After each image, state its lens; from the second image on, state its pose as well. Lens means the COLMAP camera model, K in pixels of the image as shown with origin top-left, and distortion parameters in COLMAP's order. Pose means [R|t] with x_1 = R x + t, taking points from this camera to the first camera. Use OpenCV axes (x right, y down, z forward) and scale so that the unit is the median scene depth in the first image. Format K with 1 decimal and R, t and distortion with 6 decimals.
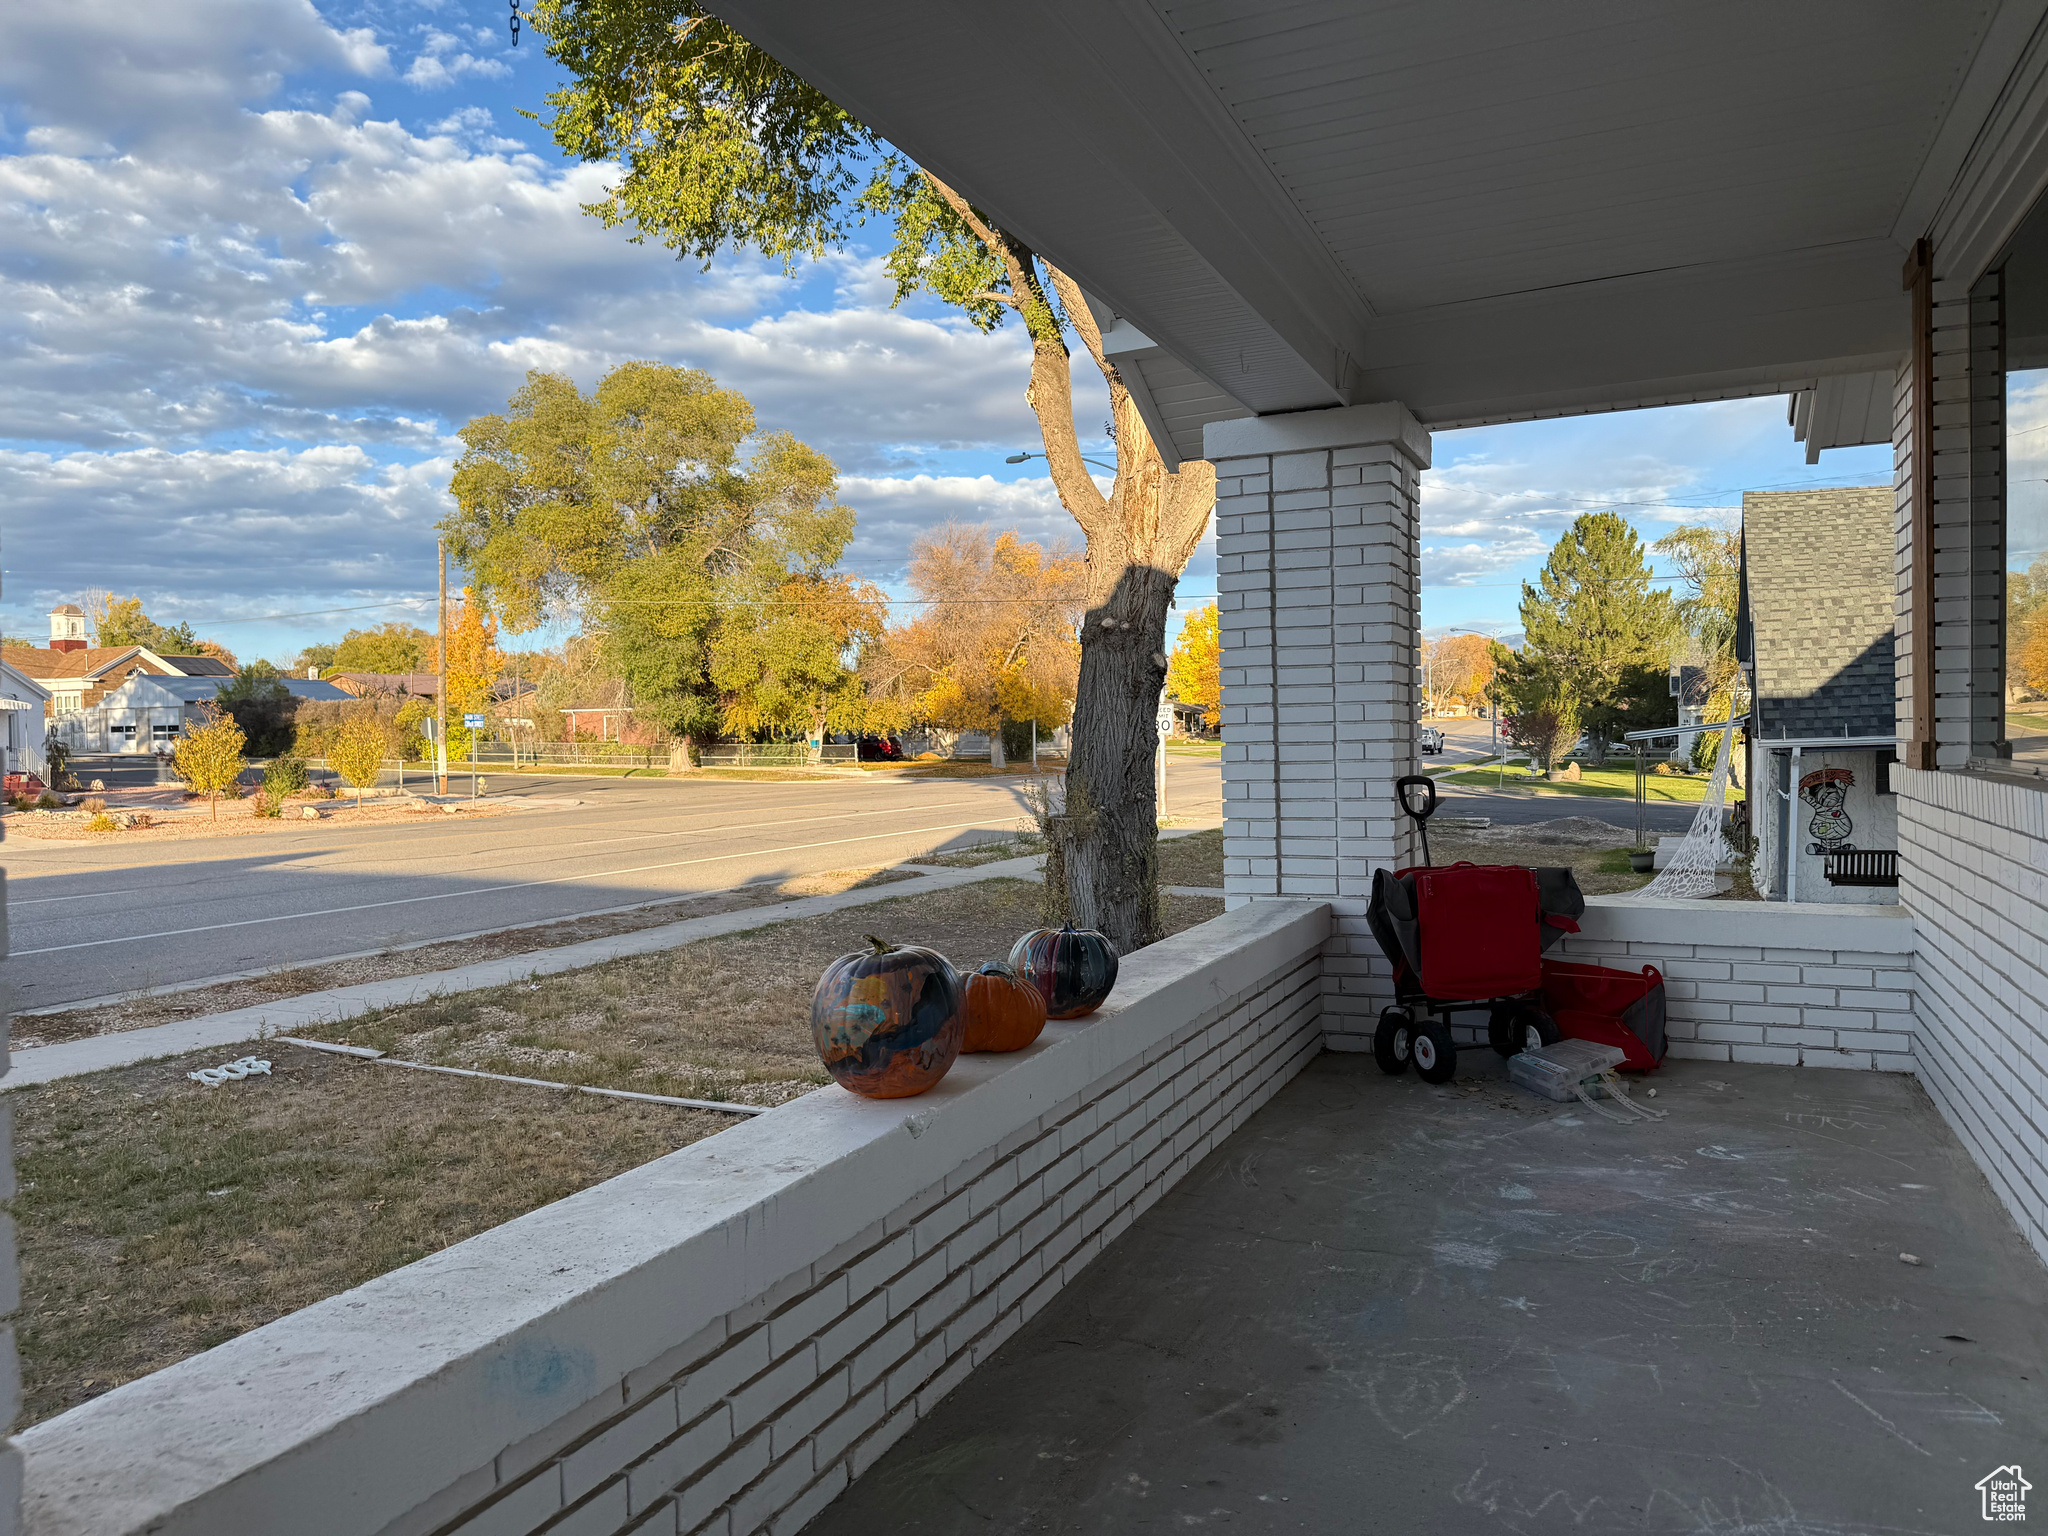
lens RADIAL K [[1434.2, 0, 1019.0], [0, 1434.2, 766.1], [0, 0, 1]] dist [0.085324, -0.115524]
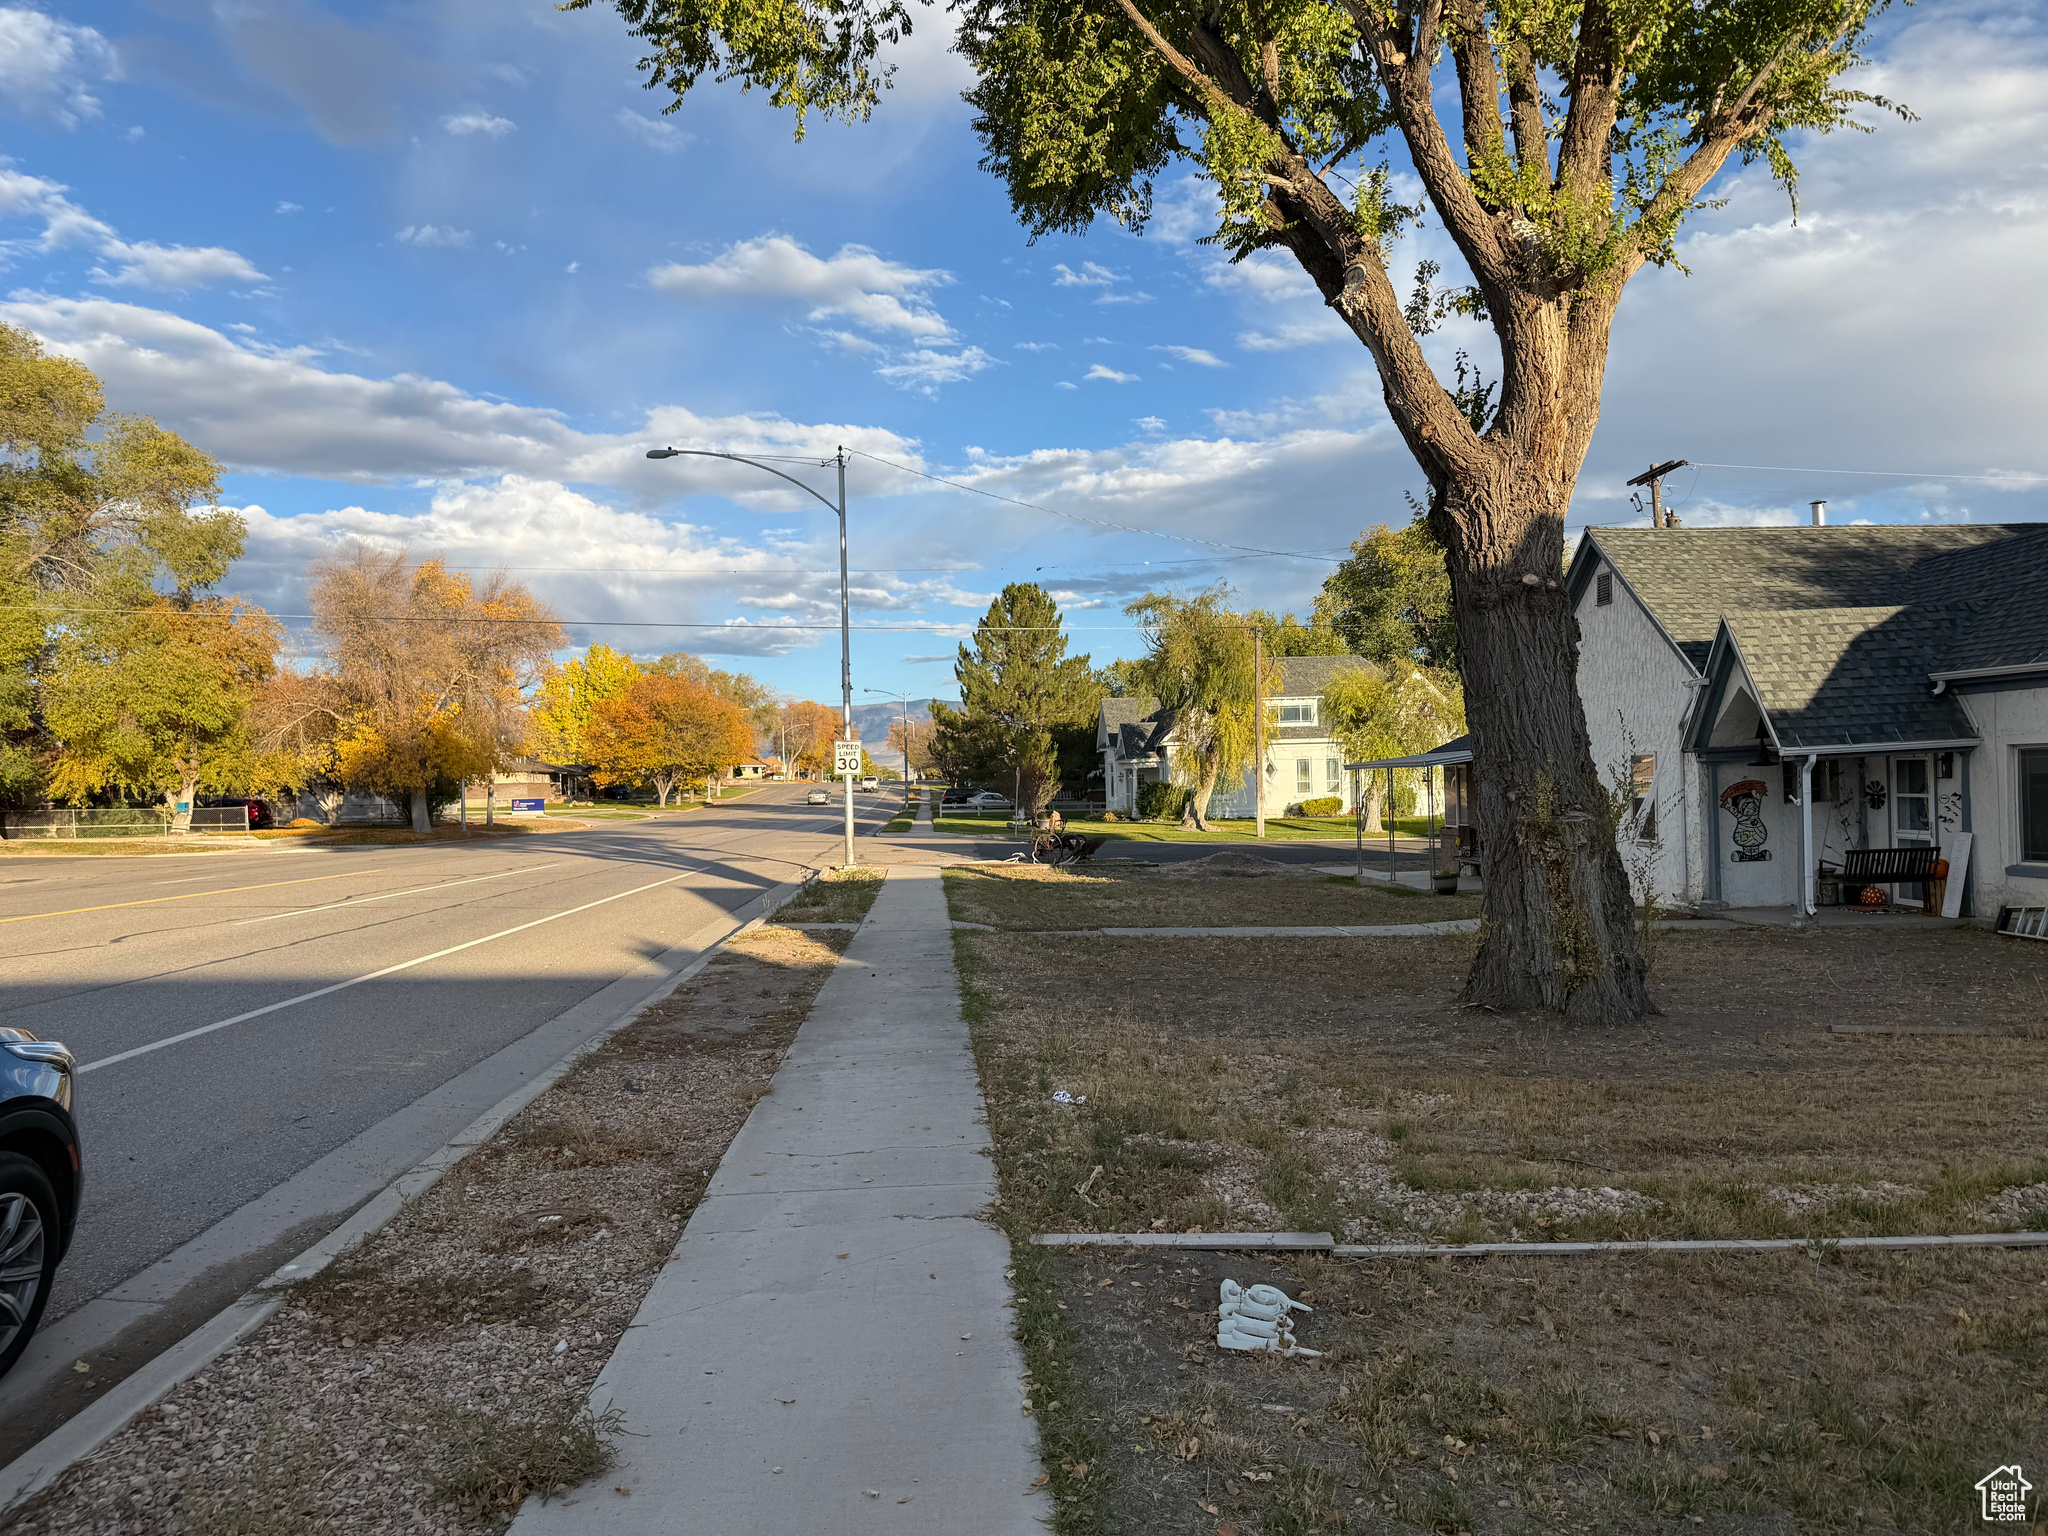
lens RADIAL K [[1434.2, 0, 1019.0], [0, 1434.2, 766.1], [0, 0, 1]] dist [0.085324, -0.115524]
pose [[0.888926, -0.001739, 0.458048, -0.103534], [0.023174, 0.998883, -0.041180, 0.005815], [-0.457465, 0.047220, 0.887973, 0.074898]]
